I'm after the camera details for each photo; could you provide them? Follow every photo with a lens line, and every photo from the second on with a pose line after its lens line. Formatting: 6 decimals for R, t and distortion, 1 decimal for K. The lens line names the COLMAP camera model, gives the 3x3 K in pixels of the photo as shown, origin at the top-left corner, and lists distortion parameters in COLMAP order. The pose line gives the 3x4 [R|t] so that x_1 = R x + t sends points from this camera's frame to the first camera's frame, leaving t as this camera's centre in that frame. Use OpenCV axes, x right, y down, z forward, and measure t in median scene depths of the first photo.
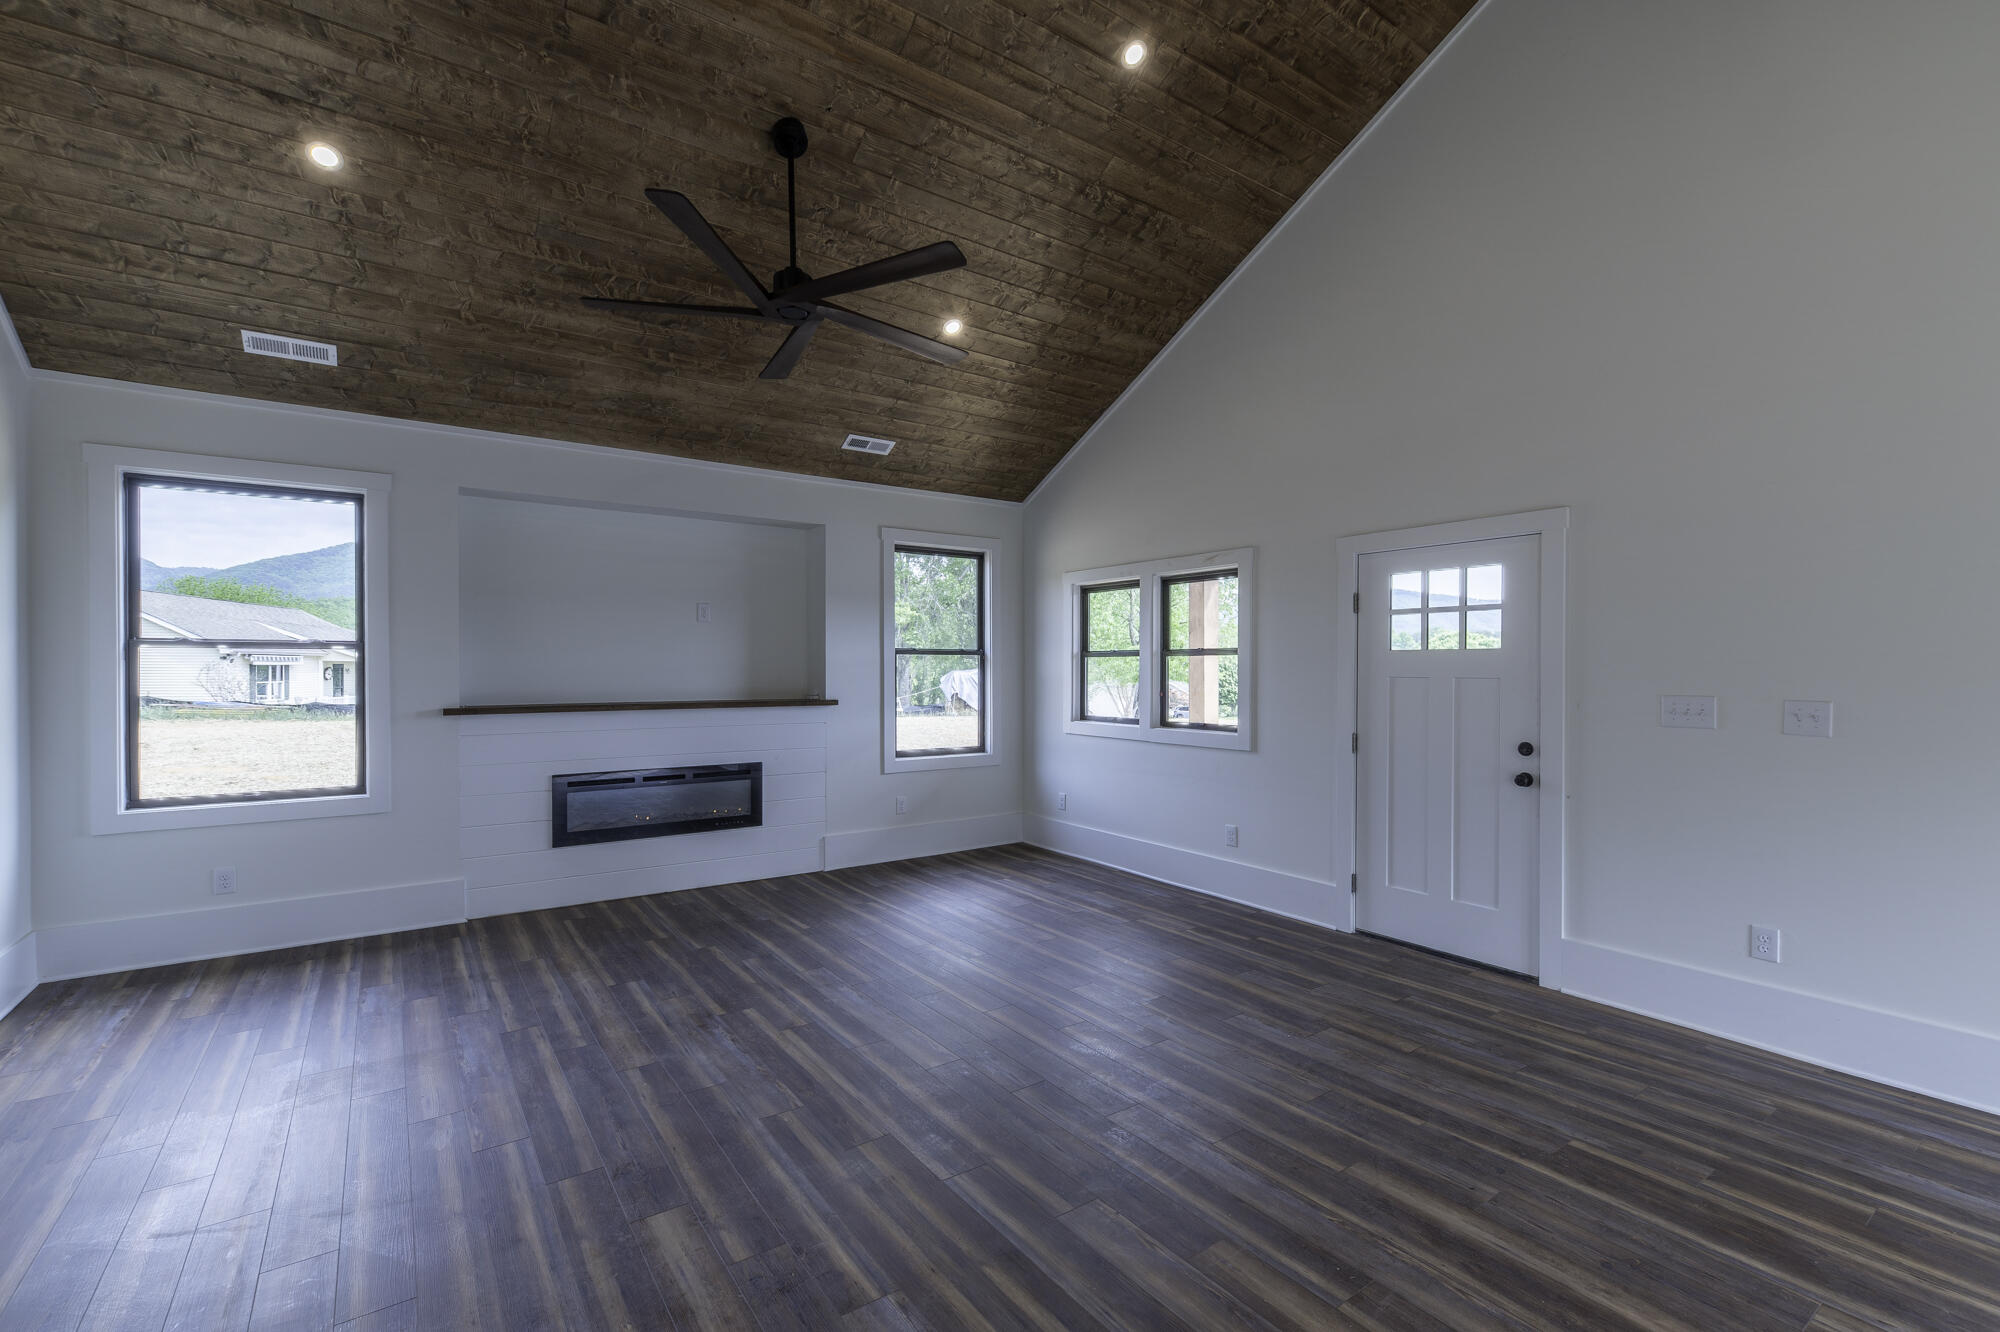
lens RADIAL K [[882.3, 0, 1000.3], [0, 882.3, 671.6], [0, 0, 1]] dist [0.016479, -0.003549]
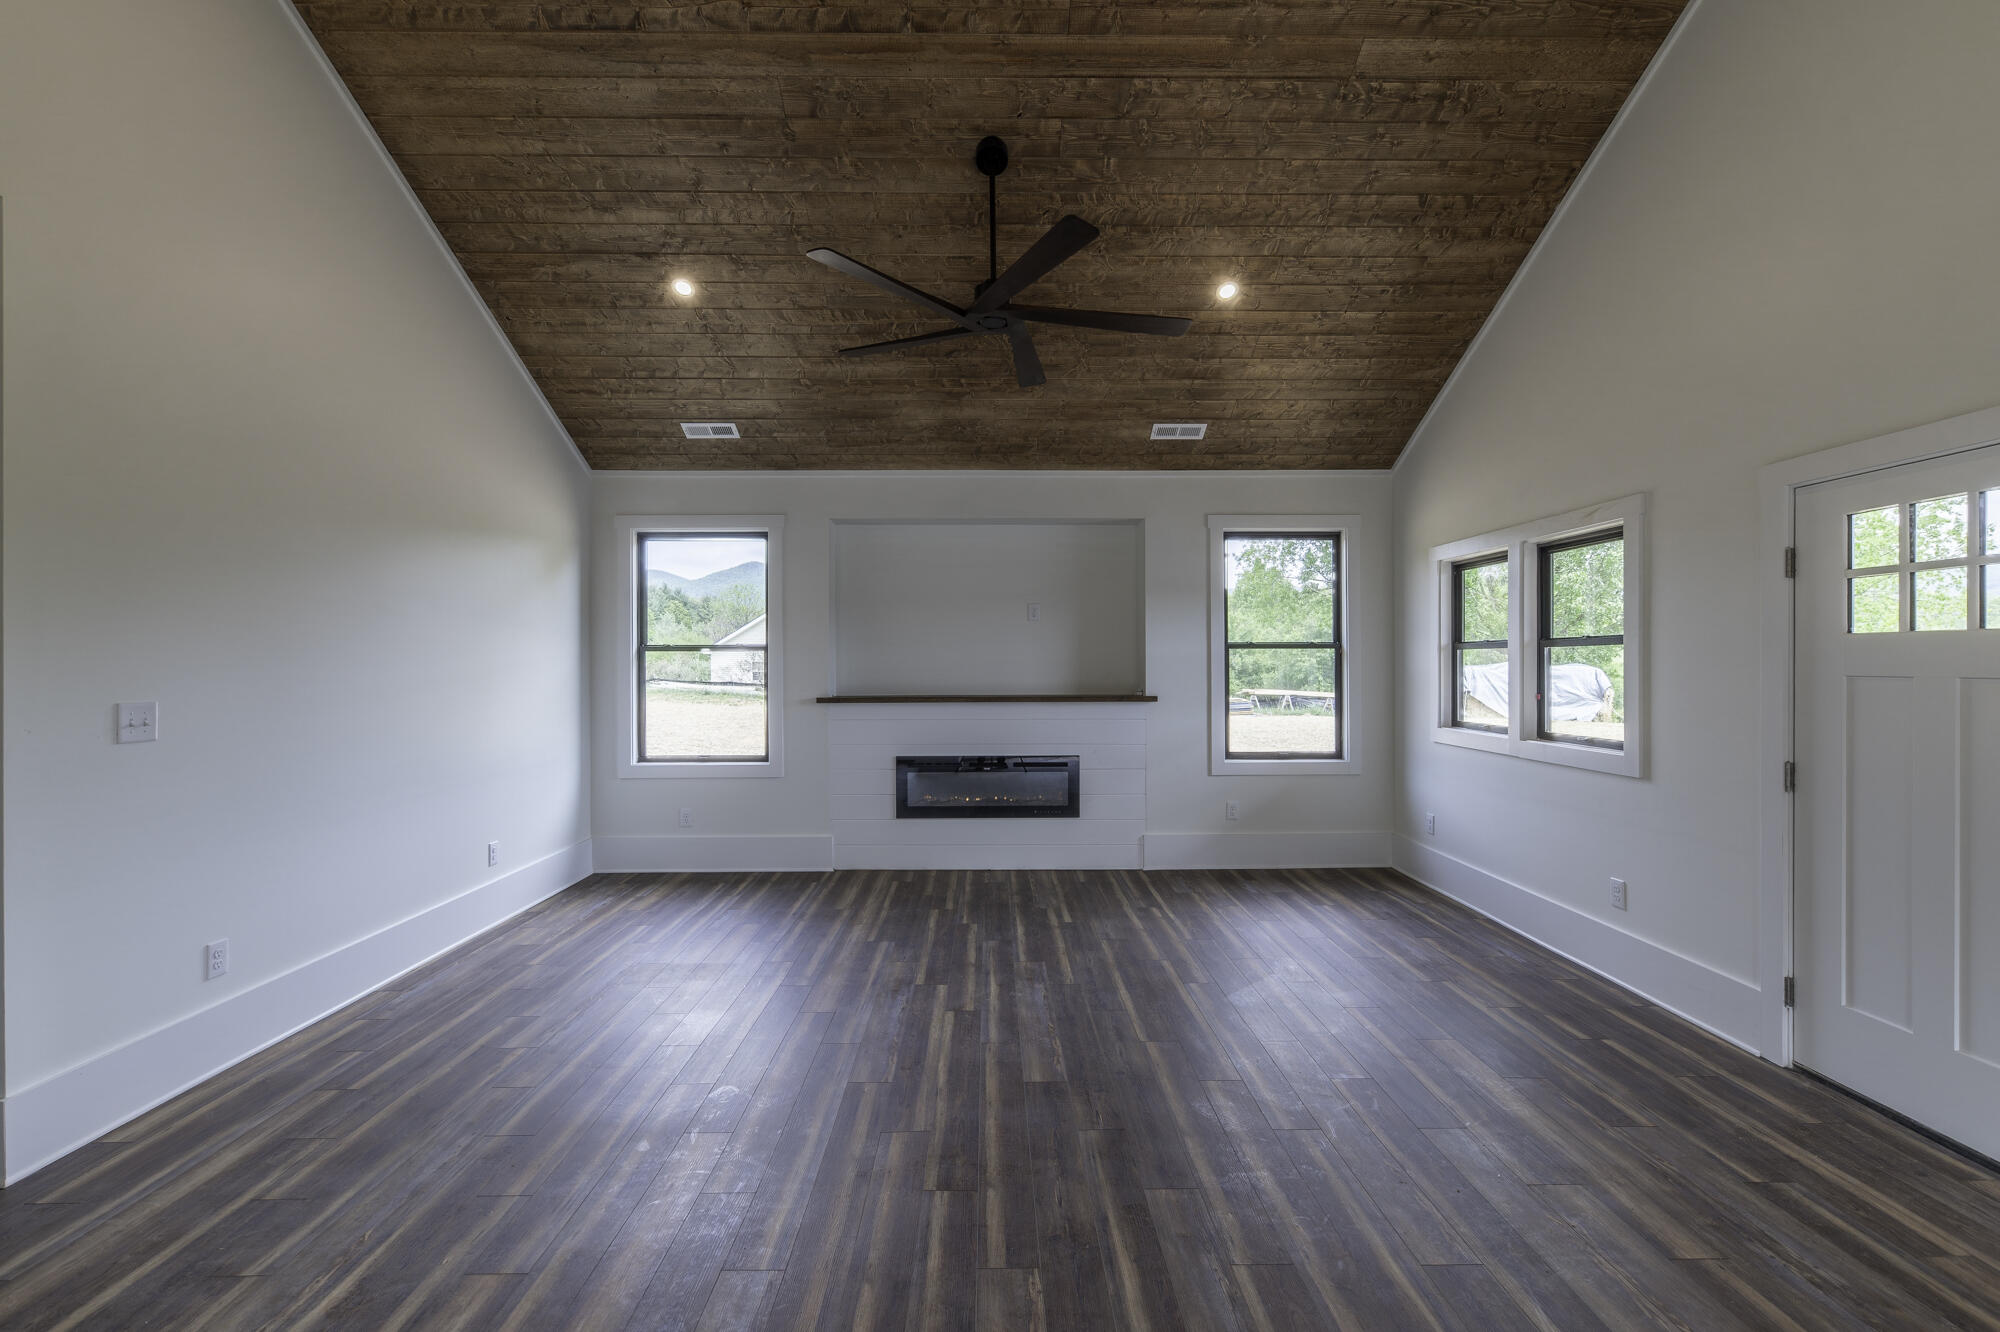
lens RADIAL K [[882.3, 0, 995.7], [0, 882.3, 660.3], [0, 0, 1]] dist [0.016479, -0.003549]
pose [[0.823336, -0.005000, -0.567533, 0.297278], [0.001479, 0.999977, -0.006664, -0.002162], [0.567553, 0.004647, 0.823324, 0.125420]]
